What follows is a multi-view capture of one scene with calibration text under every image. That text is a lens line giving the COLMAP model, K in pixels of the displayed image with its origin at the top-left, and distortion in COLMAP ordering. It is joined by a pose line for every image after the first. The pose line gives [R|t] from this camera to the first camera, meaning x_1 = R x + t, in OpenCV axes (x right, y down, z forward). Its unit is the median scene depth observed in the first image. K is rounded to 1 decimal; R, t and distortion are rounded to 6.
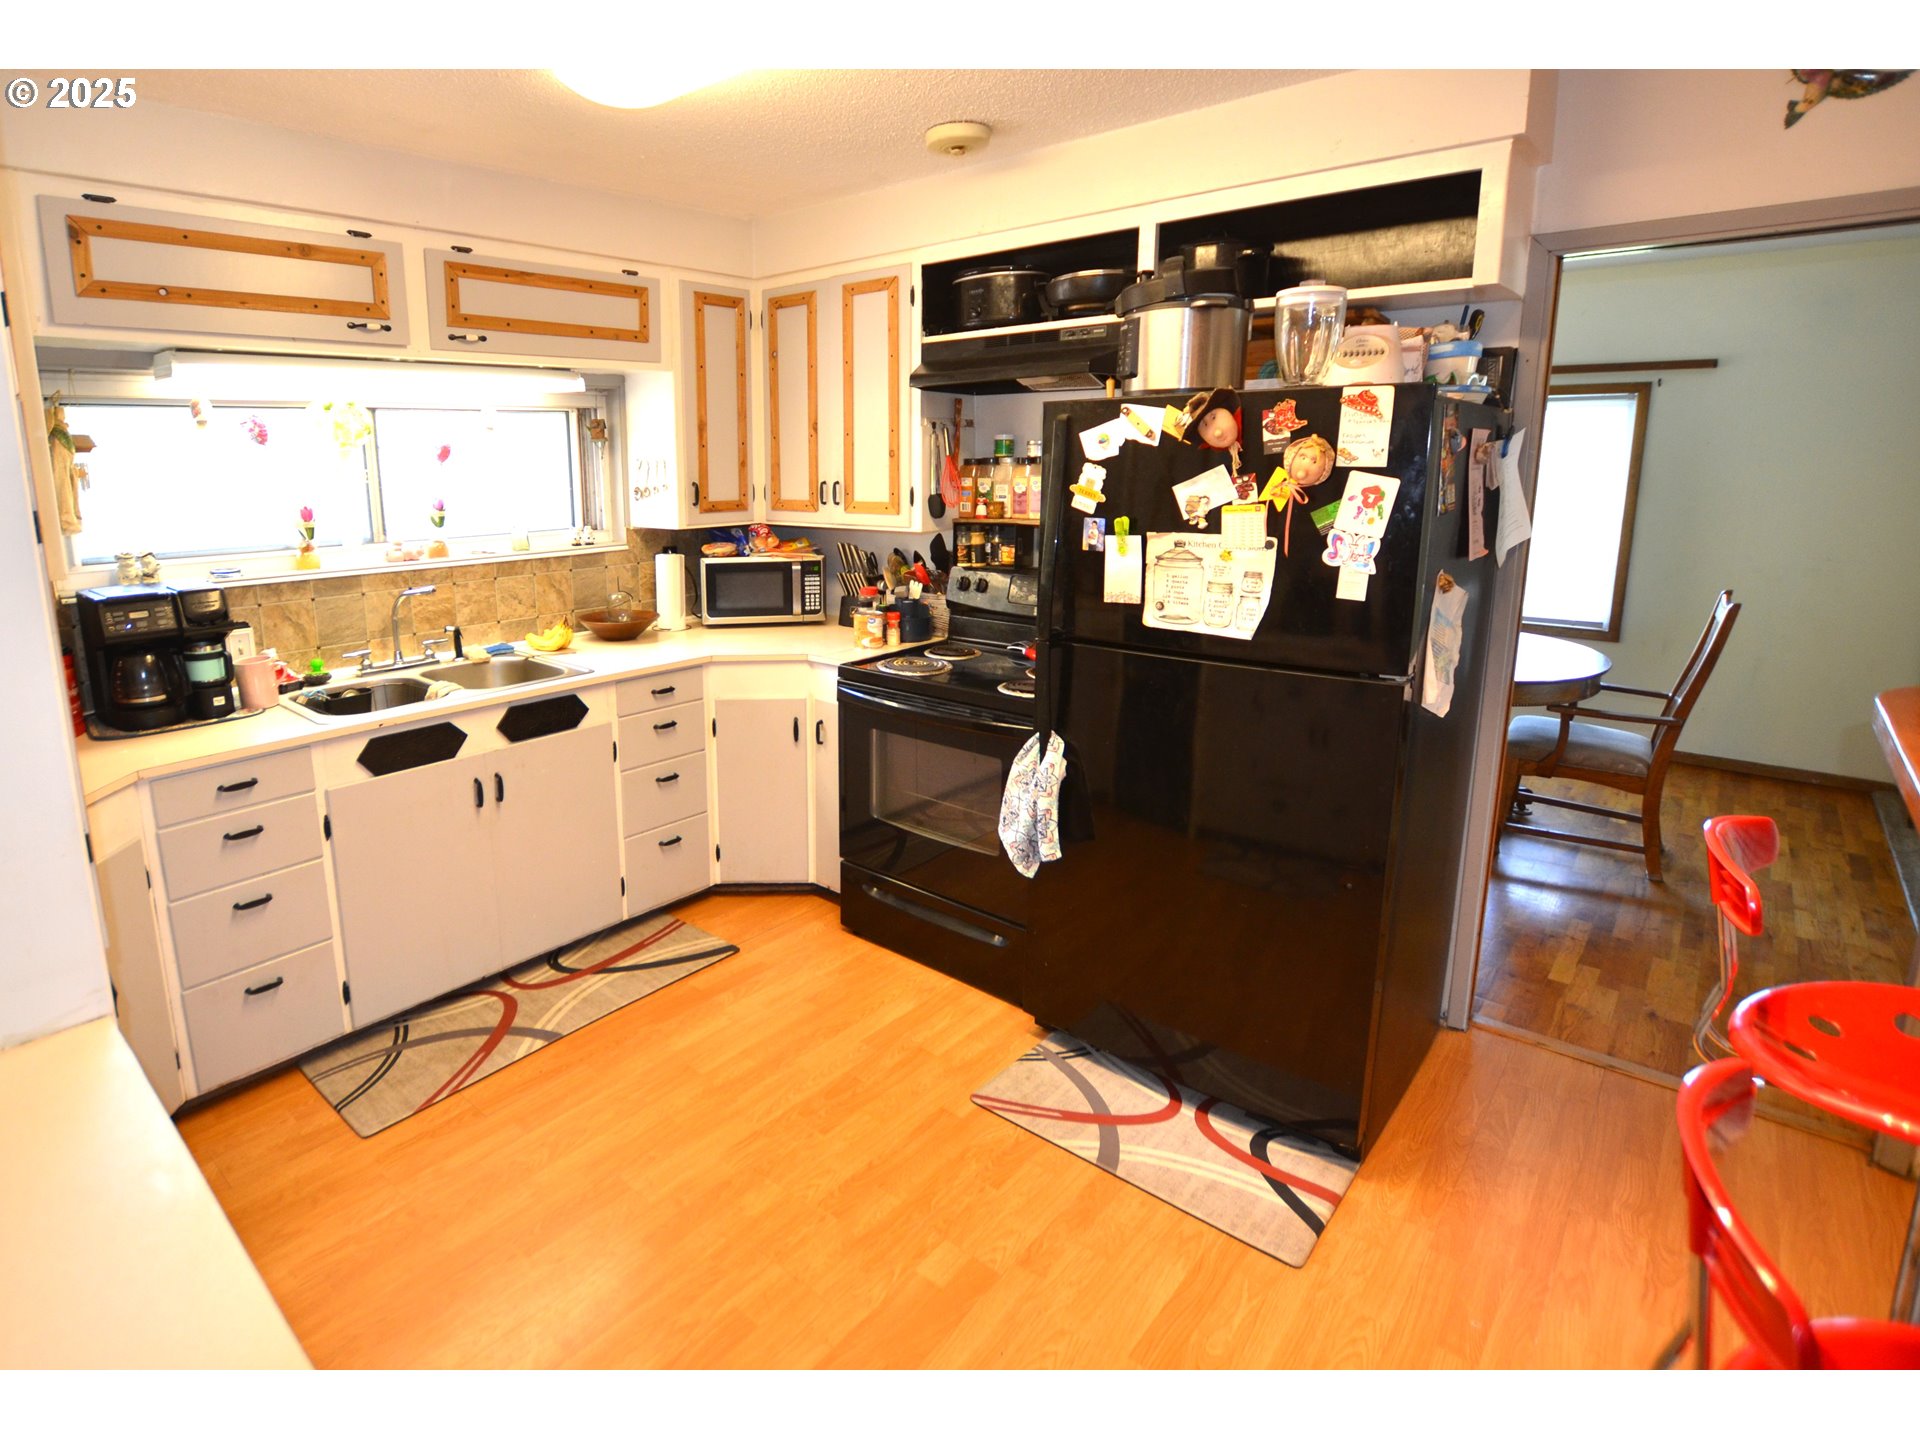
lens RADIAL K [[992.3, 0, 826.7], [0, 992.3, 634.8], [0, 0, 1]] dist [-0.024946, 0.000066]
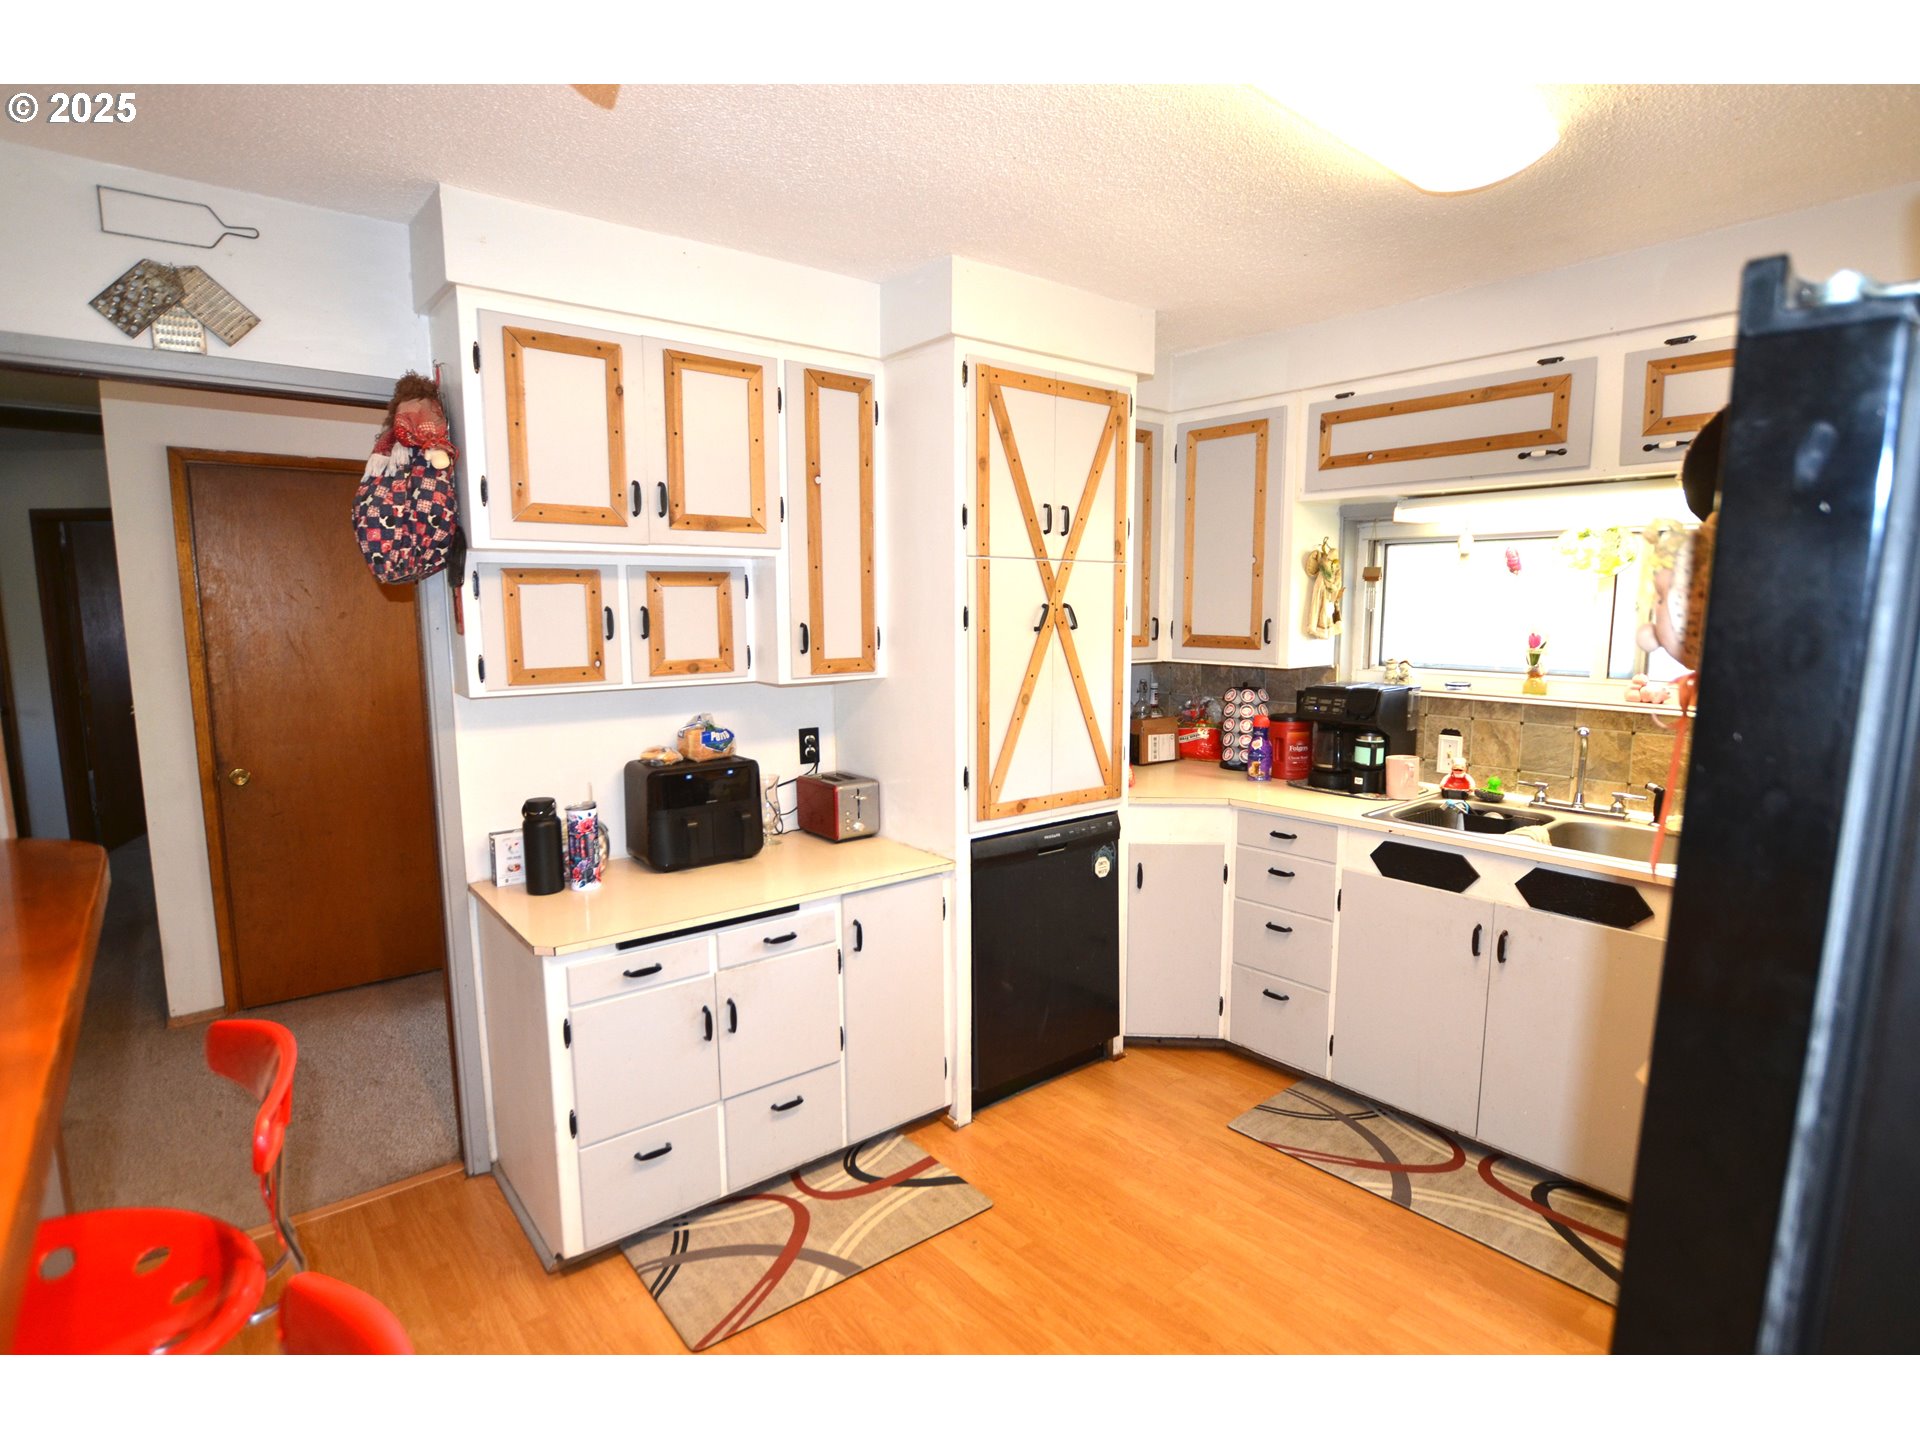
lens RADIAL K [[992.3, 0, 967.6], [0, 992.3, 732.2], [0, 0, 1]] dist [-0.024946, 0.000066]
pose [[-0.138007, 0.147323, -0.979413, 0.619884], [-0.171915, 0.970302, 0.170177, -0.111929], [0.975397, 0.191861, -0.108582, 0.603579]]
